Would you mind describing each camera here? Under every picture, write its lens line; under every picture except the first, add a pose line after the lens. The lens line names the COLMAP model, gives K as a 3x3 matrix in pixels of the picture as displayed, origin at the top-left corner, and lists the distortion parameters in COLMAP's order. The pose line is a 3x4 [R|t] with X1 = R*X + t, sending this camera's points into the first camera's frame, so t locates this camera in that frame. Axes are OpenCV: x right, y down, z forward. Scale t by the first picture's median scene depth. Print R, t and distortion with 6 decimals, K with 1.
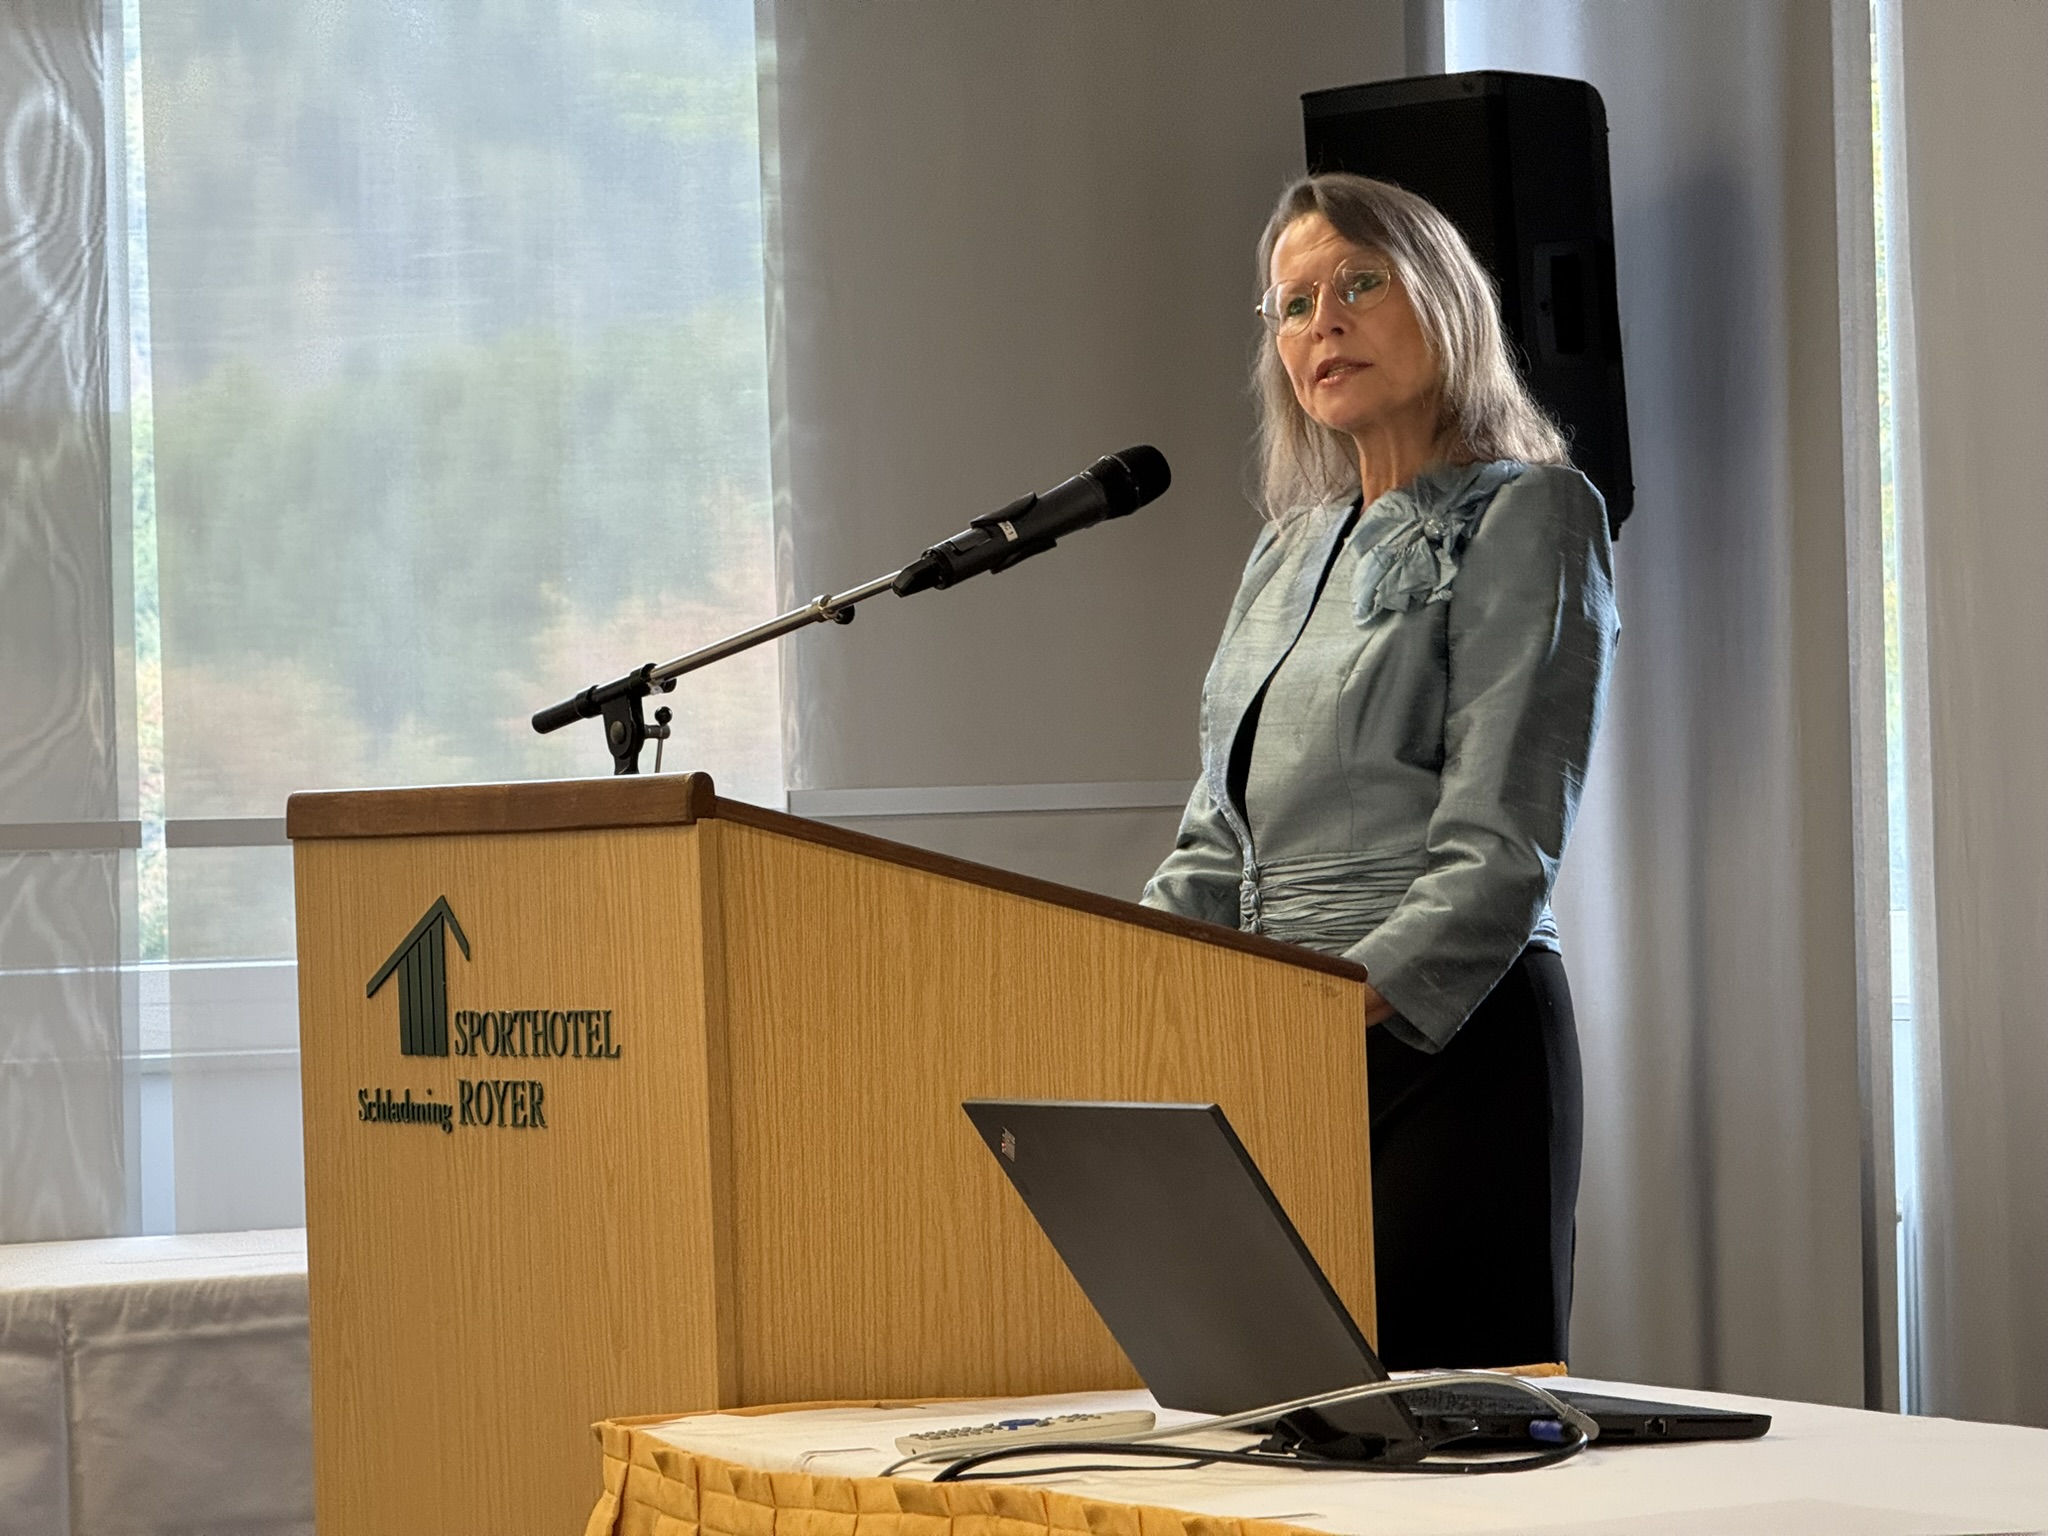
lens RADIAL K [[7064.4, 0, 1016.2], [0, 7064.4, 791.3], [0, 0, 1]] dist [0.188473, 0.000000]
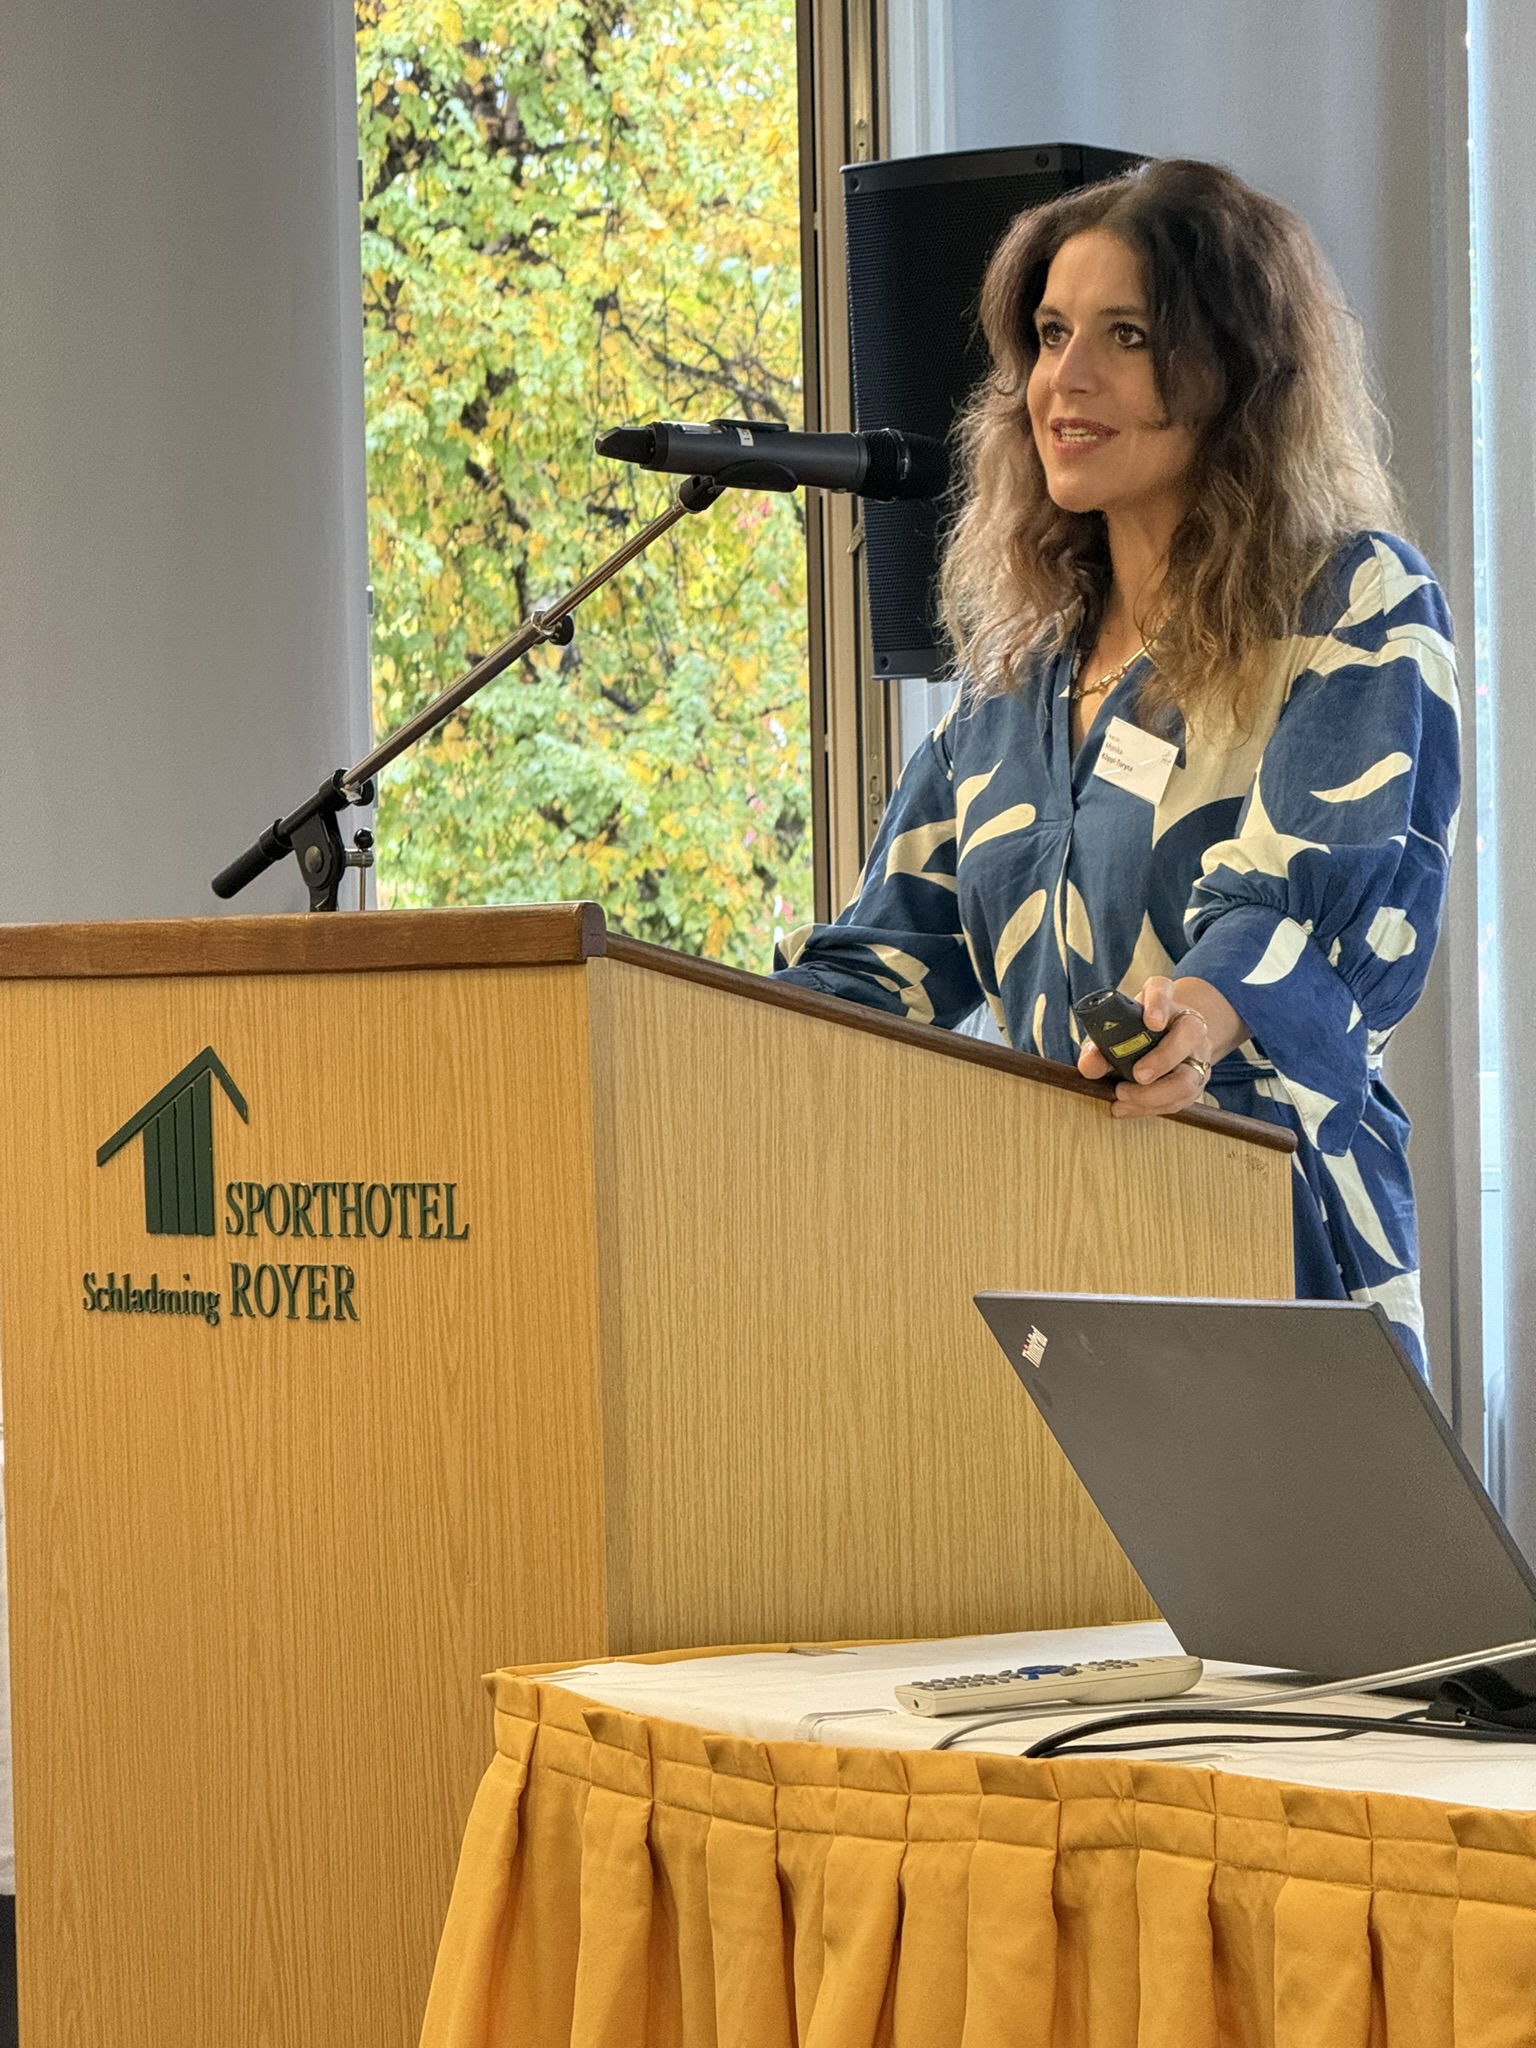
lens RADIAL K [[7064.4, 0, 761.7], [0, 7064.4, 1018.4], [0, 0, 1]] dist [0.188473, 0.000000]
pose [[0.992487, 0.006294, 0.122191, -0.124198], [-0.007524, 0.999926, 0.009610, 0.002818], [-0.122121, -0.010458, 0.992460, 0.155062]]
